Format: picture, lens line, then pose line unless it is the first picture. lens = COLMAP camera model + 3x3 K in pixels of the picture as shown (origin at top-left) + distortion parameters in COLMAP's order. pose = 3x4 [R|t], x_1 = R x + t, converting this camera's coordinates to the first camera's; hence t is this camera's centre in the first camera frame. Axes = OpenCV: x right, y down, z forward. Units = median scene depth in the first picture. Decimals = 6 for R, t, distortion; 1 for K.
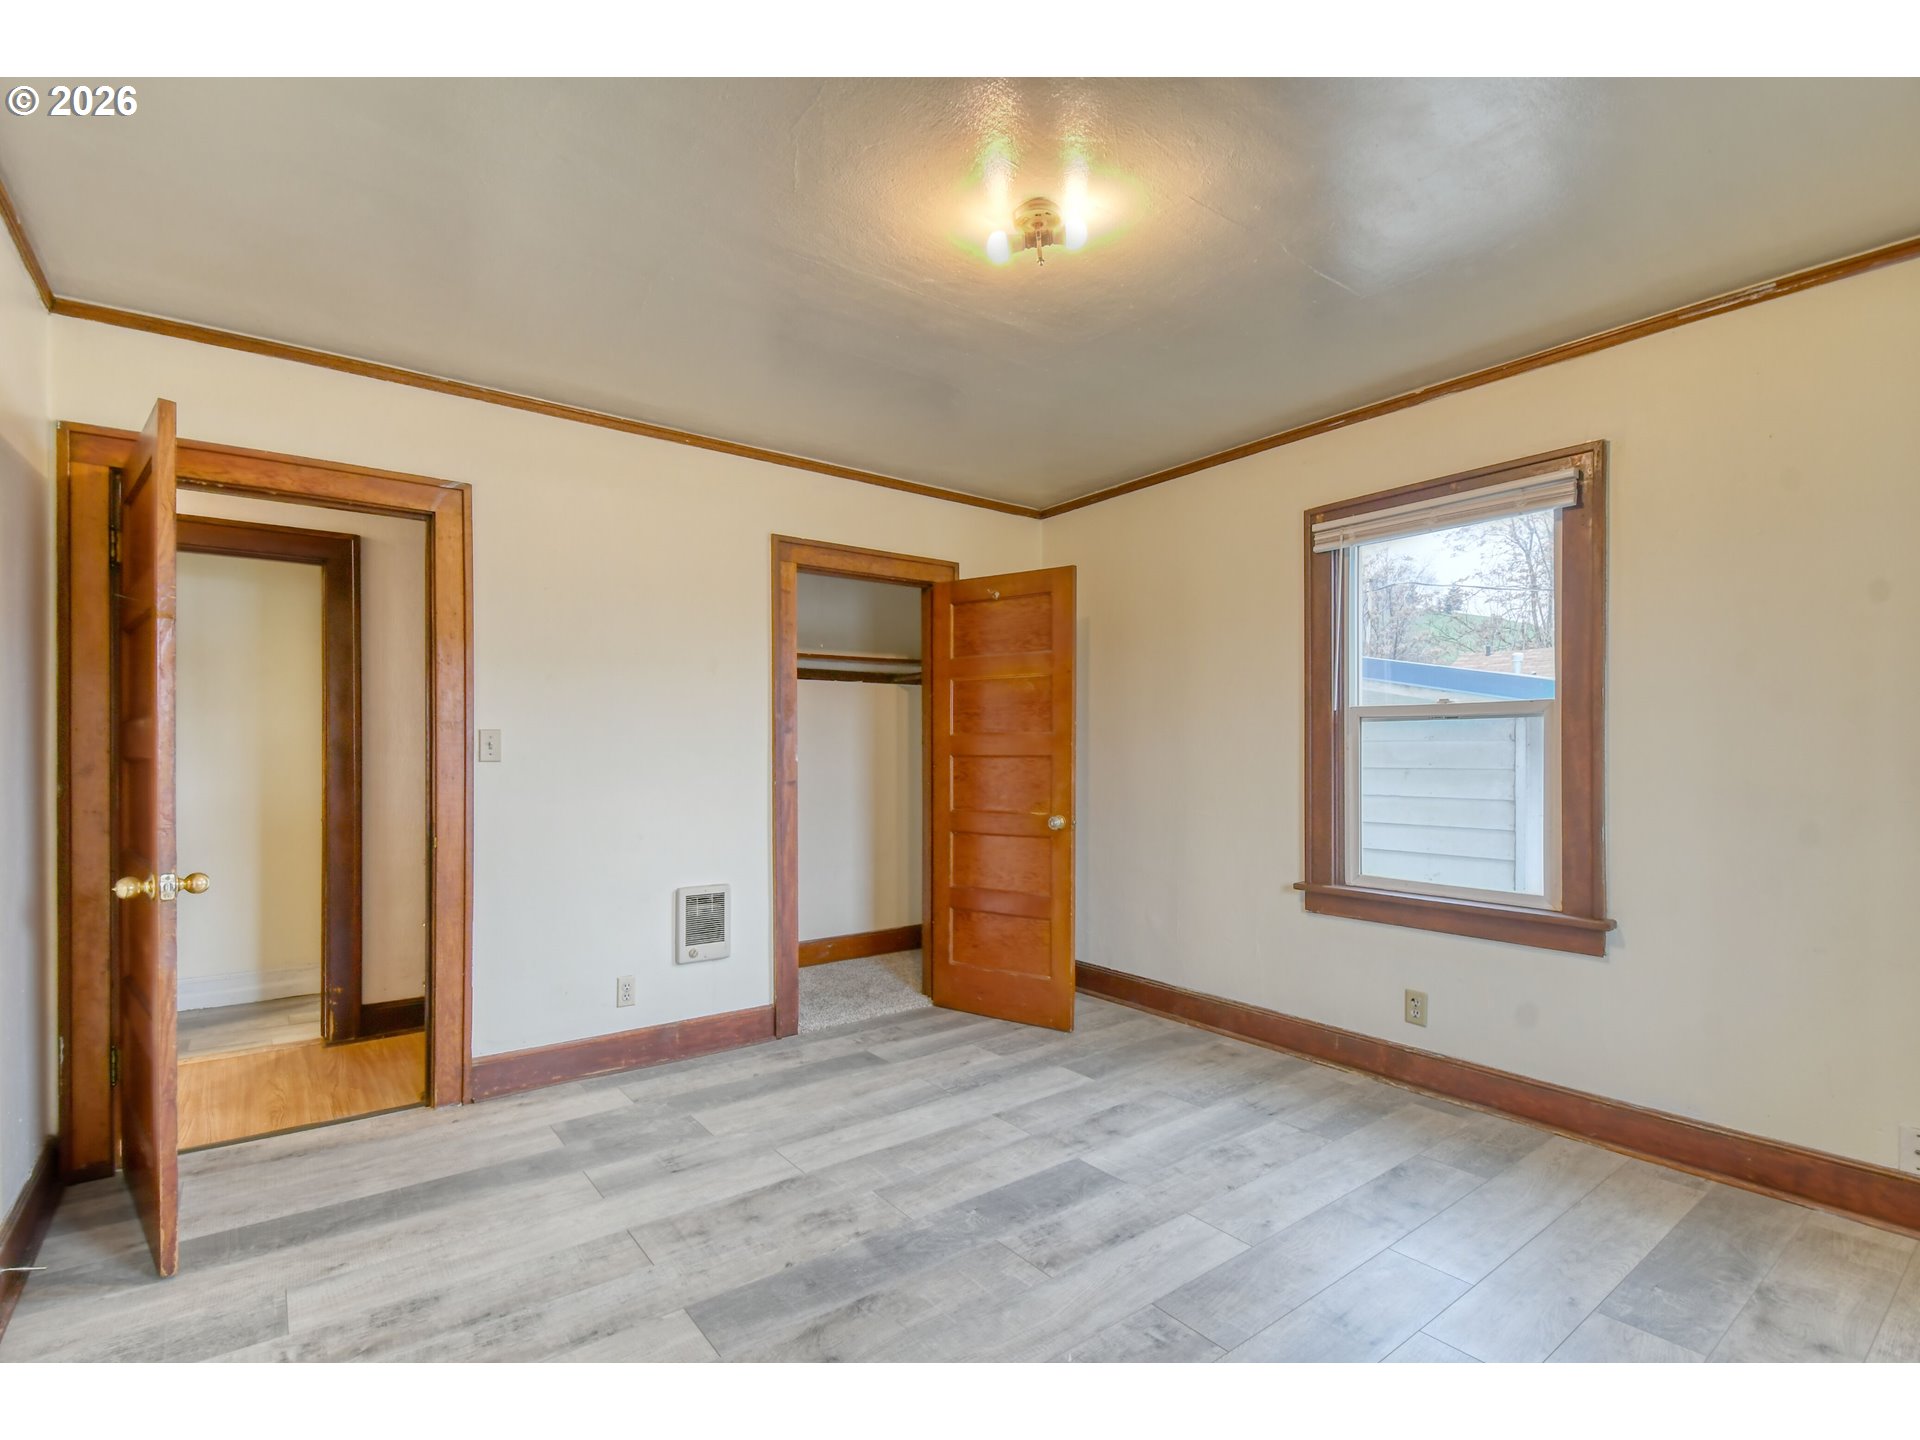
lens RADIAL K [[908.5, 0, 958.9], [0, 908.5, 758.1], [0, 0, 1]] dist [0.015993, -0.019120]
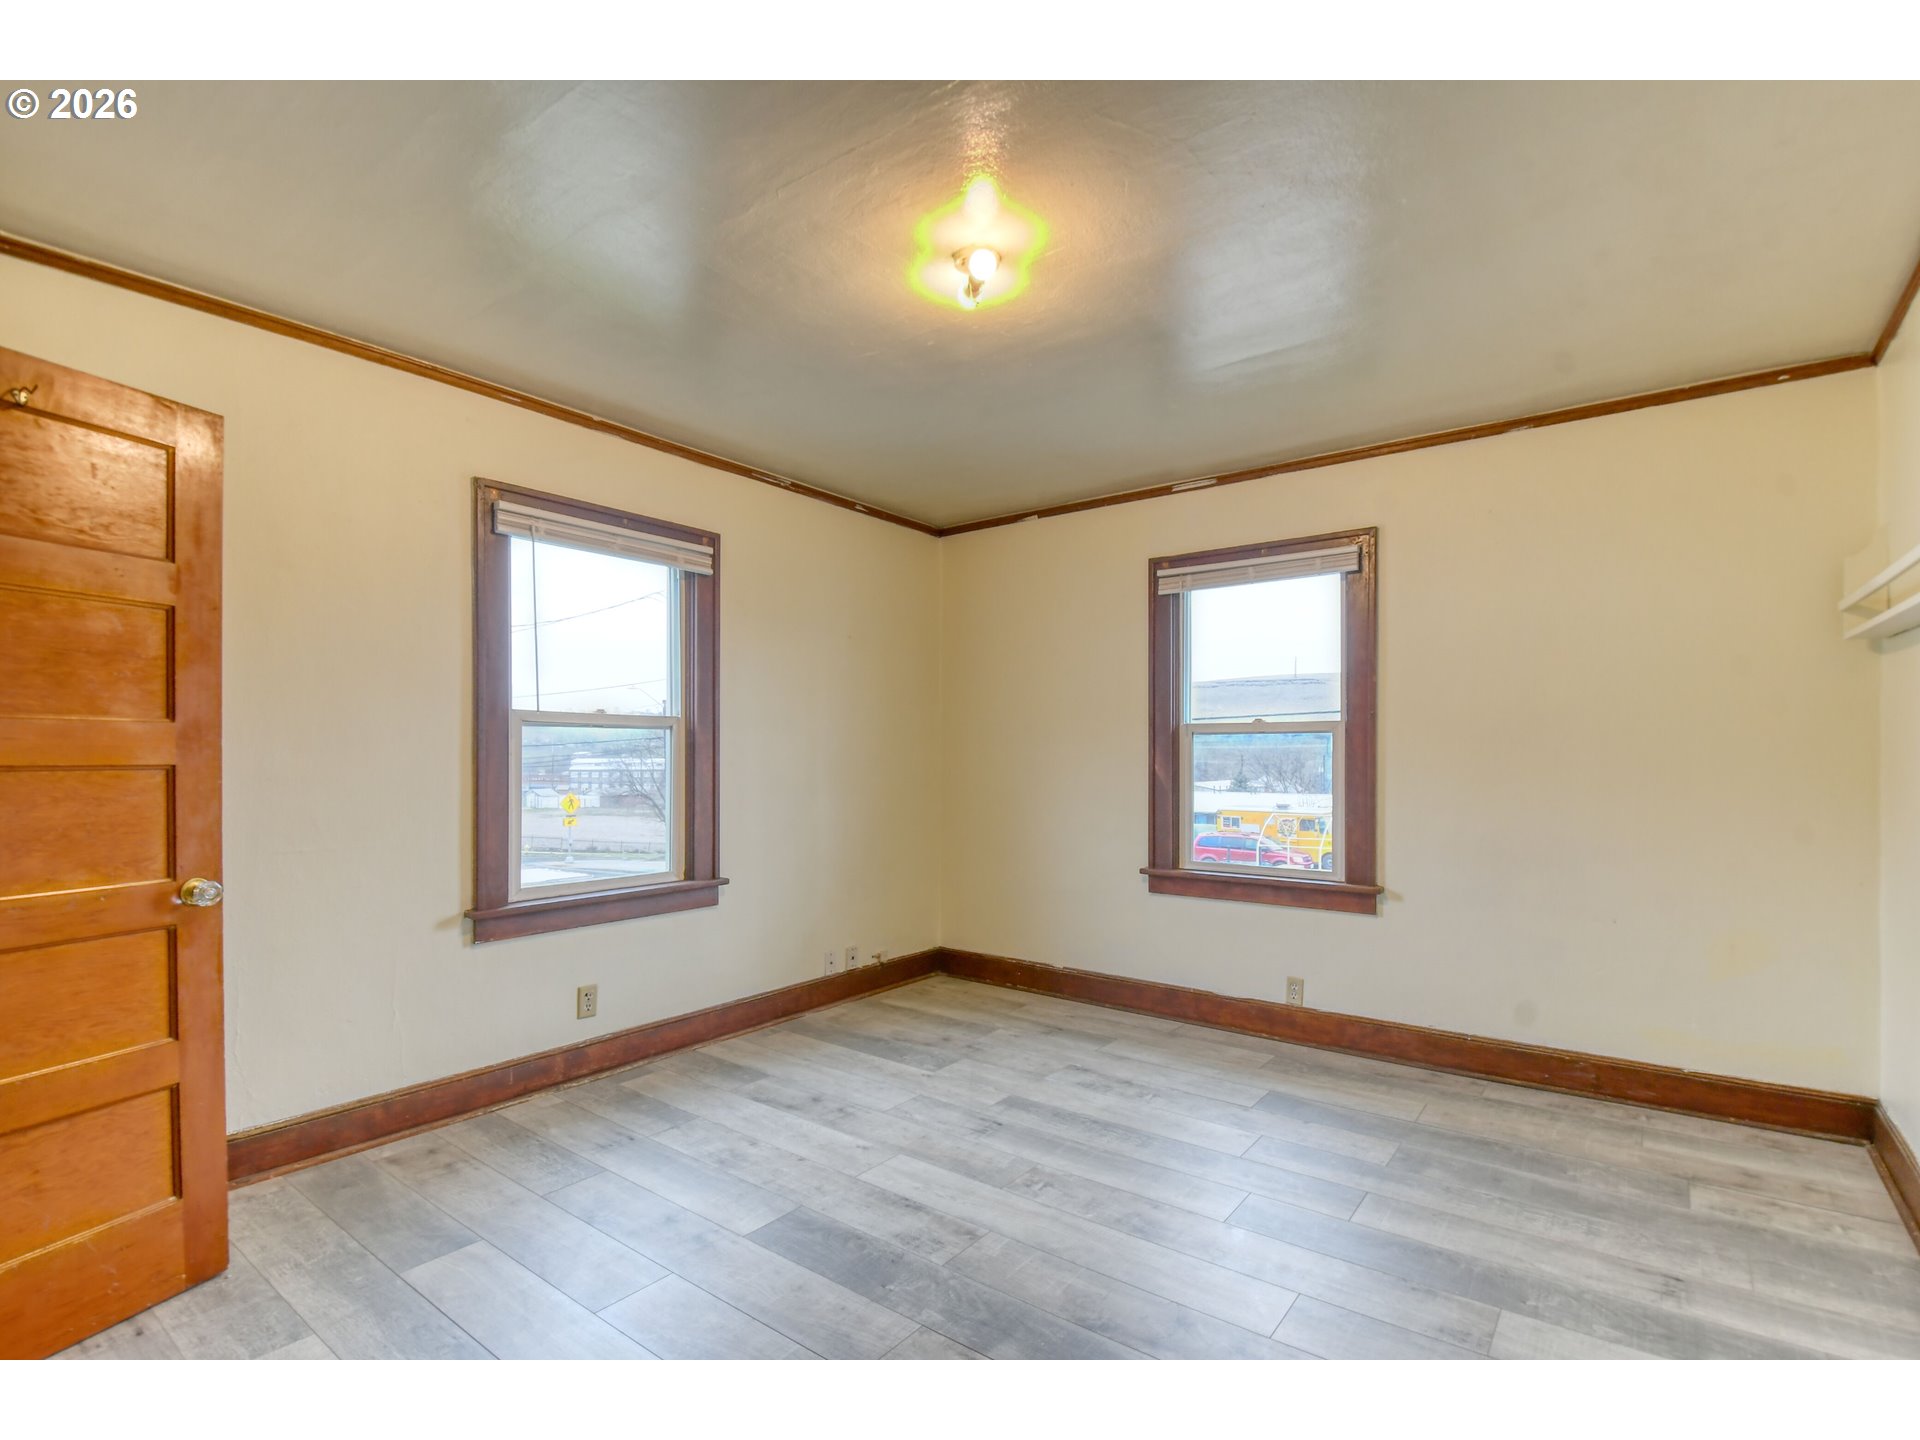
lens RADIAL K [[908.5, 0, 958.9], [0, 908.5, 758.1], [0, 0, 1]] dist [0.015993, -0.019120]
pose [[-0.268136, -0.002320, 0.963378, -0.661678], [0.005700, 0.999976, 0.003994, -0.008777], [-0.963364, 0.006562, -0.268117, 0.918603]]
